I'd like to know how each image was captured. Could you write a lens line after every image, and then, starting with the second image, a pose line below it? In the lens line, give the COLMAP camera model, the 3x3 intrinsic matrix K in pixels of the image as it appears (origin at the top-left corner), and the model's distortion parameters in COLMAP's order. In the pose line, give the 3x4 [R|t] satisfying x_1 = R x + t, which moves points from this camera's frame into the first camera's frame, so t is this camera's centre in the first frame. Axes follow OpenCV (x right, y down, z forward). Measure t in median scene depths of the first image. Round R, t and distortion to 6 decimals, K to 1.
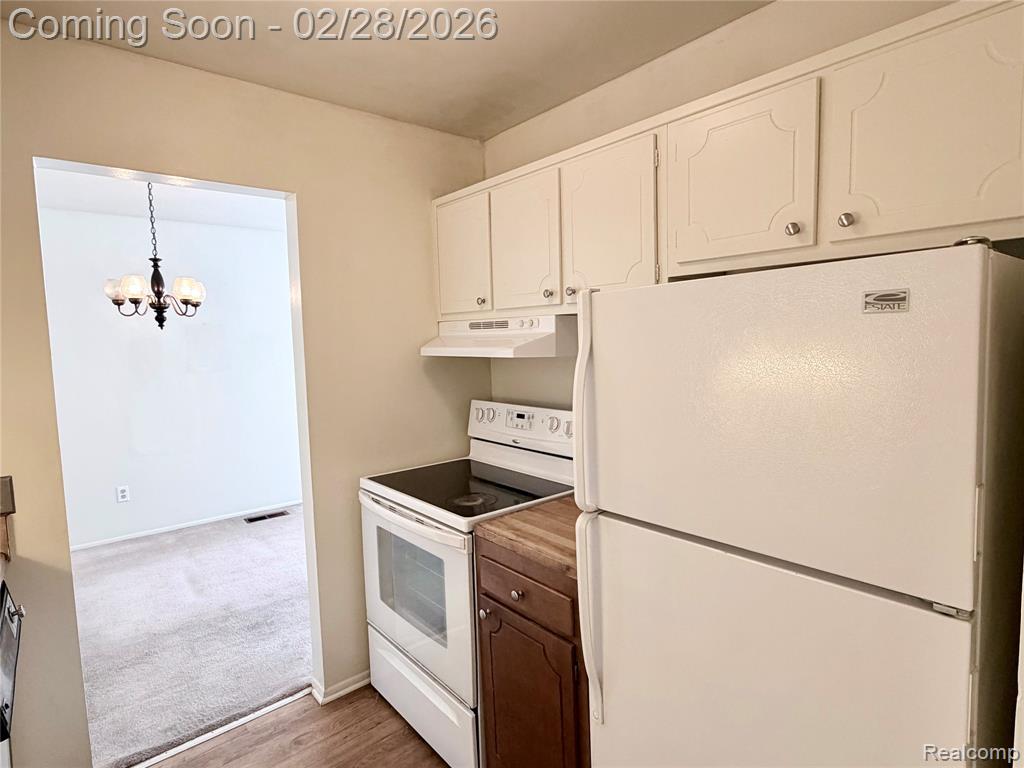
lens RADIAL K [[544.1, 0, 506.6], [0, 544.1, 387.7], [0, 0, 1]] dist [0.004591, -0.001719]
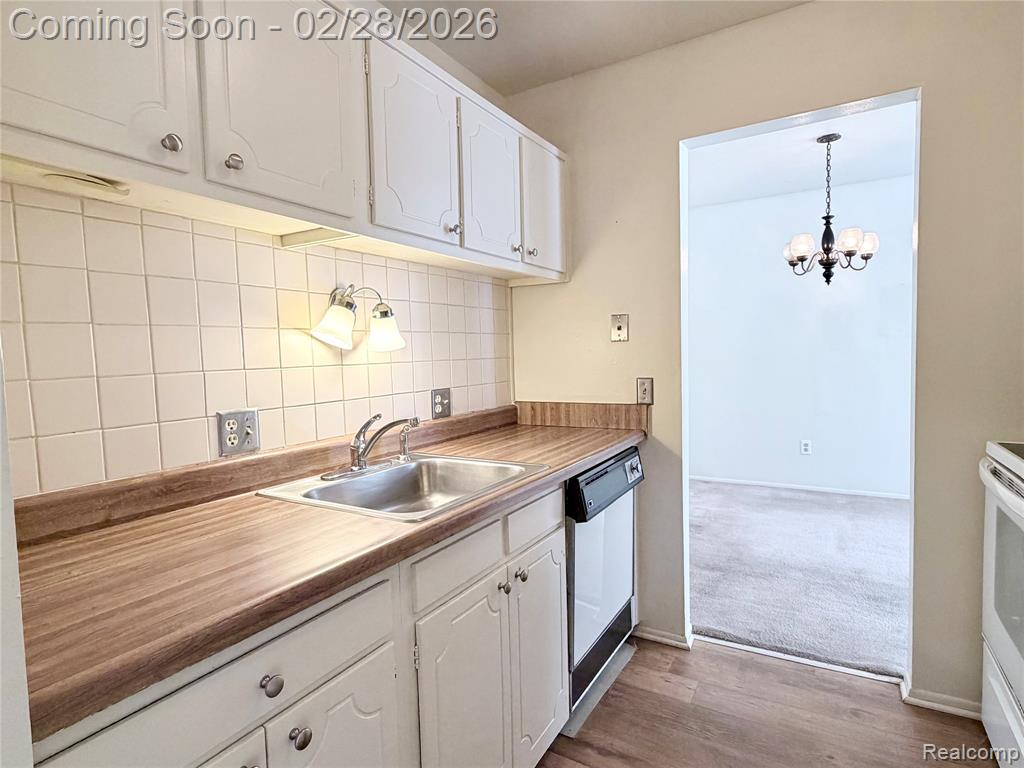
lens RADIAL K [[544.1, 0, 509.7], [0, 544.1, 385.6], [0, 0, 1]] dist [0.004591, -0.001719]
pose [[0.335148, 0.074777, -0.939193, 0.205653], [-0.064722, 0.996318, 0.056229, 0.088294], [0.939940, 0.041941, 0.338754, 0.123787]]
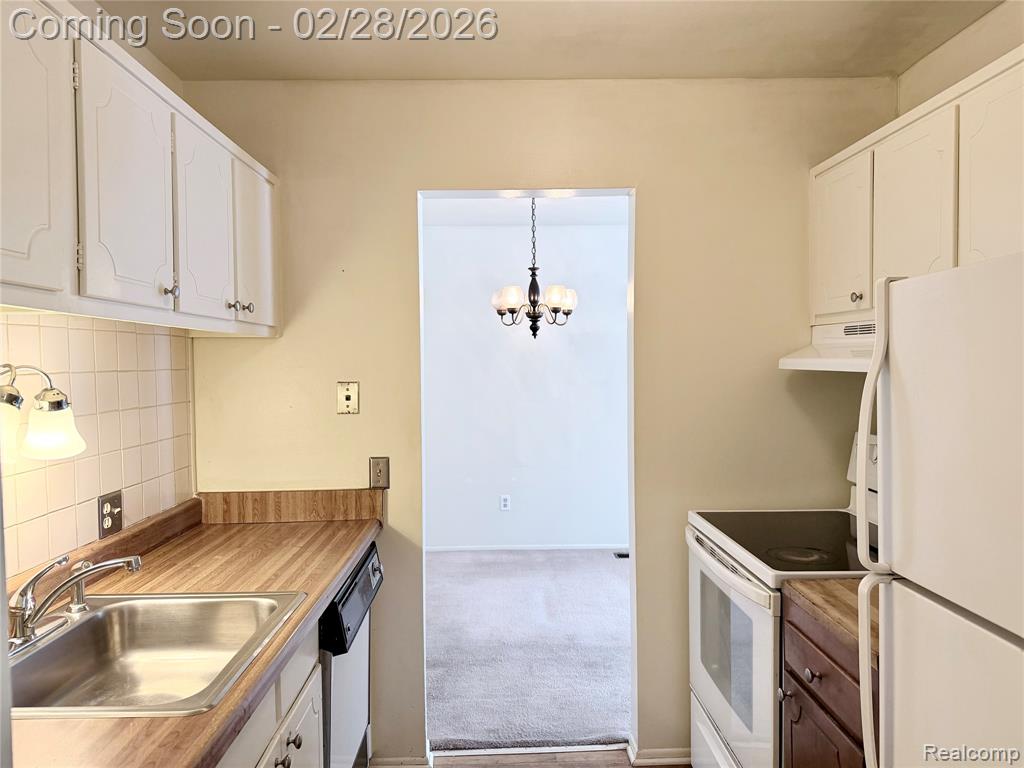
lens RADIAL K [[715.5, 0, 510.4], [0, 715.5, 391.3], [0, 0, 1]] dist [0.066578, -0.081596]
pose [[0.783157, 0.042719, -0.620354, 0.197008], [-0.065434, 0.997760, -0.013898, 0.013648], [0.618371, 0.051477, 0.784199, -0.058609]]
